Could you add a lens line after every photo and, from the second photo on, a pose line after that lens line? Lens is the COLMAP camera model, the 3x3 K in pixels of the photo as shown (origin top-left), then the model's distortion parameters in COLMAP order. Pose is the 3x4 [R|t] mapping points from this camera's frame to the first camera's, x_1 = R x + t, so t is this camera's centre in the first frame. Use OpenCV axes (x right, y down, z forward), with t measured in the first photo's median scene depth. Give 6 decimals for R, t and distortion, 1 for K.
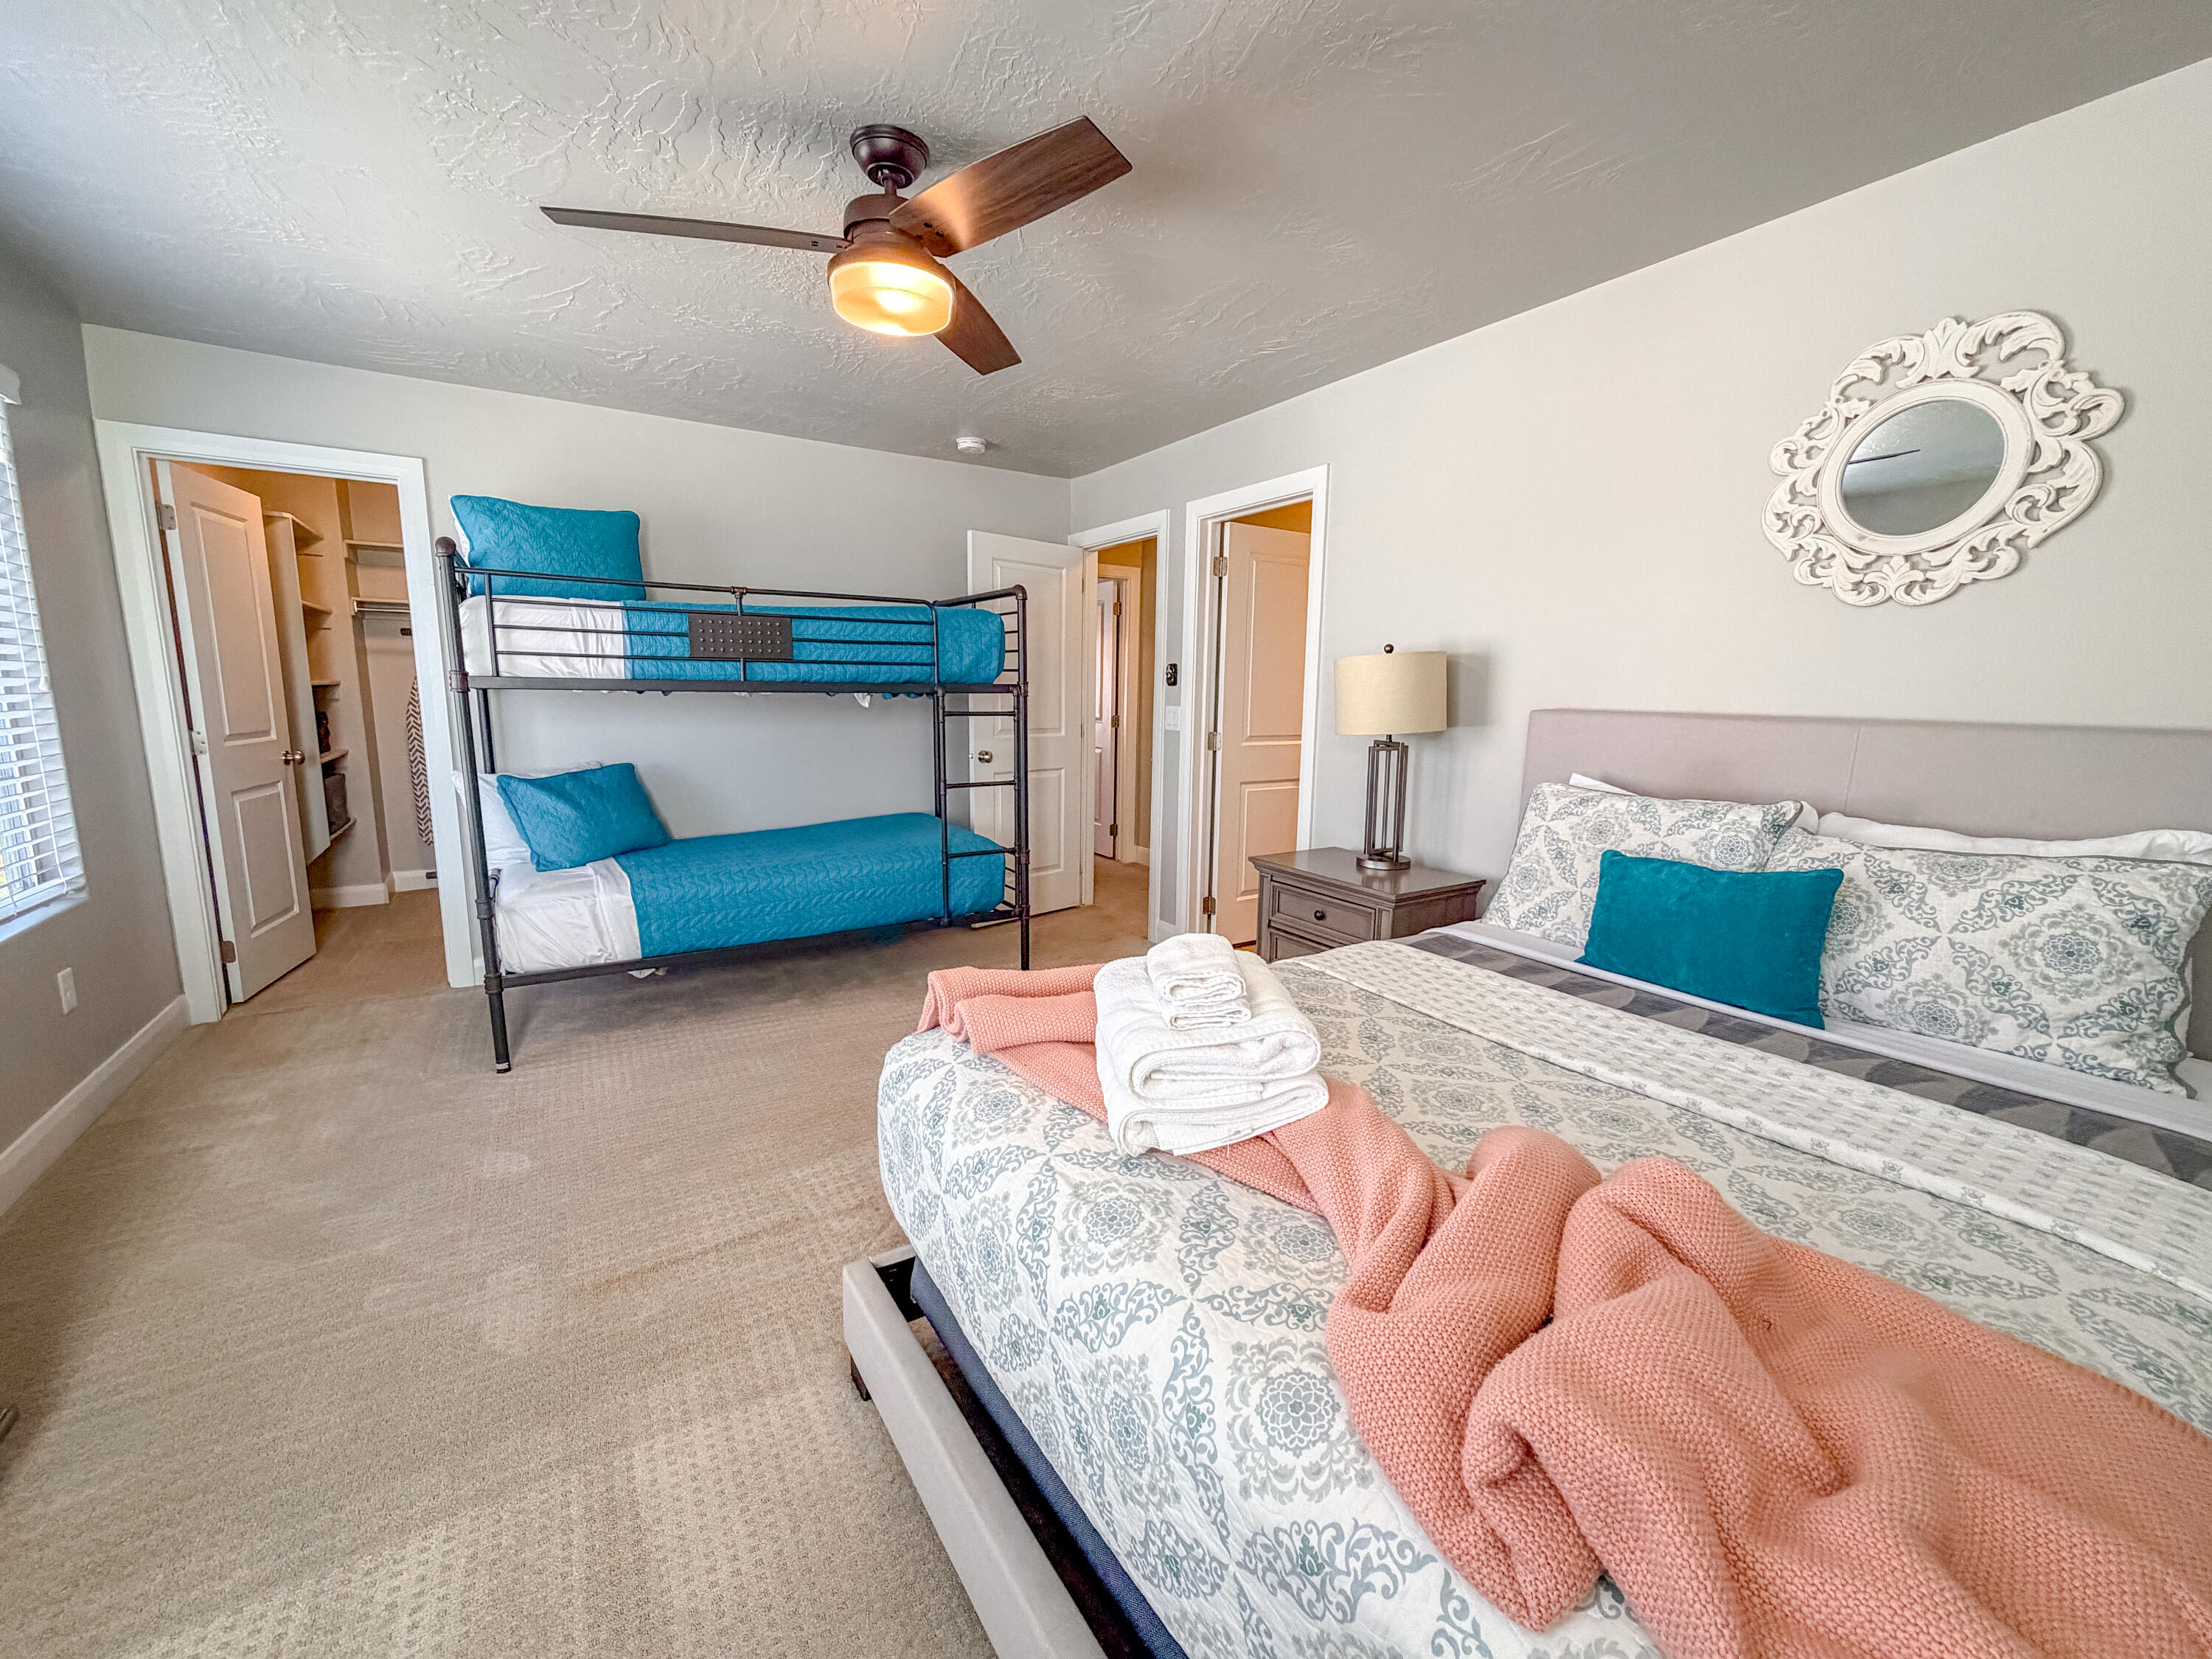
lens RADIAL K [[890.0, 0, 1110.9], [0, 890.0, 827.9], [0, 0, 1]] dist [-0.001361, 0.000062]
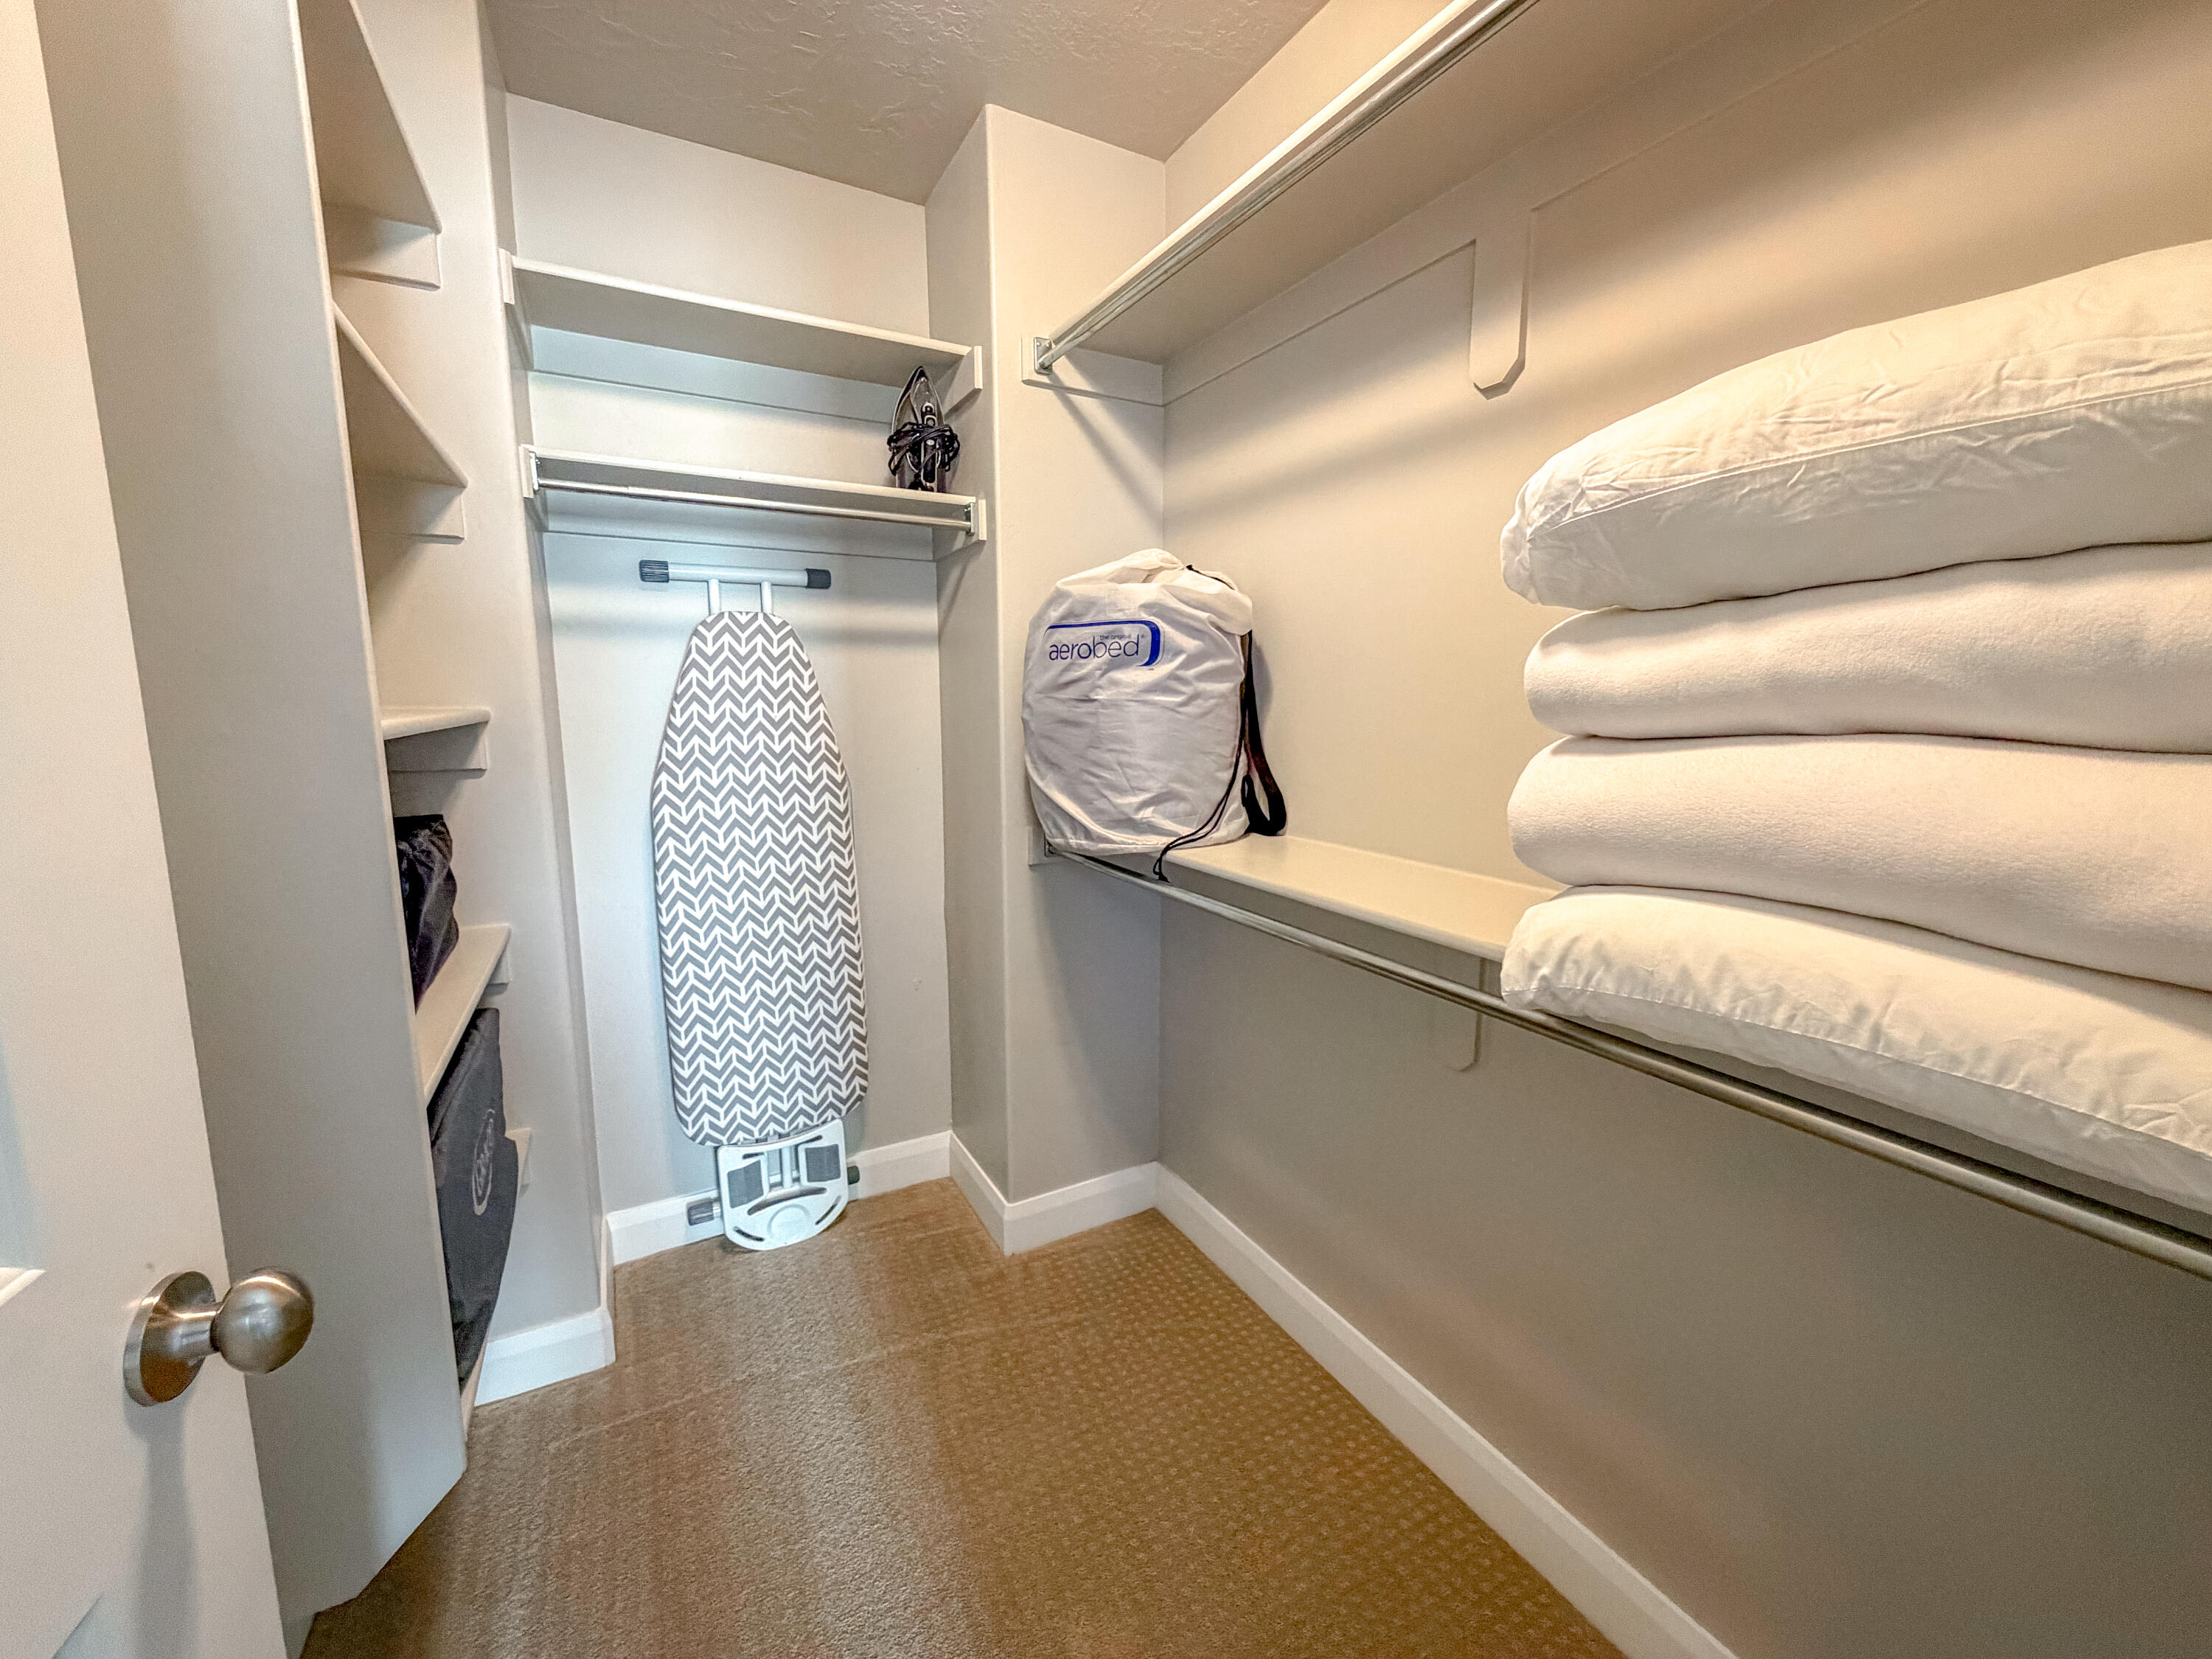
lens RADIAL K [[890.0, 0, 1110.9], [0, 890.0, 827.9], [0, 0, 1]] dist [-0.001361, 0.000062]
pose [[0.997098, -0.001123, -0.076115, -0.622672], [0.000459, 0.999962, -0.008749, -0.120963], [0.076122, 0.008689, 0.997061, 0.703084]]
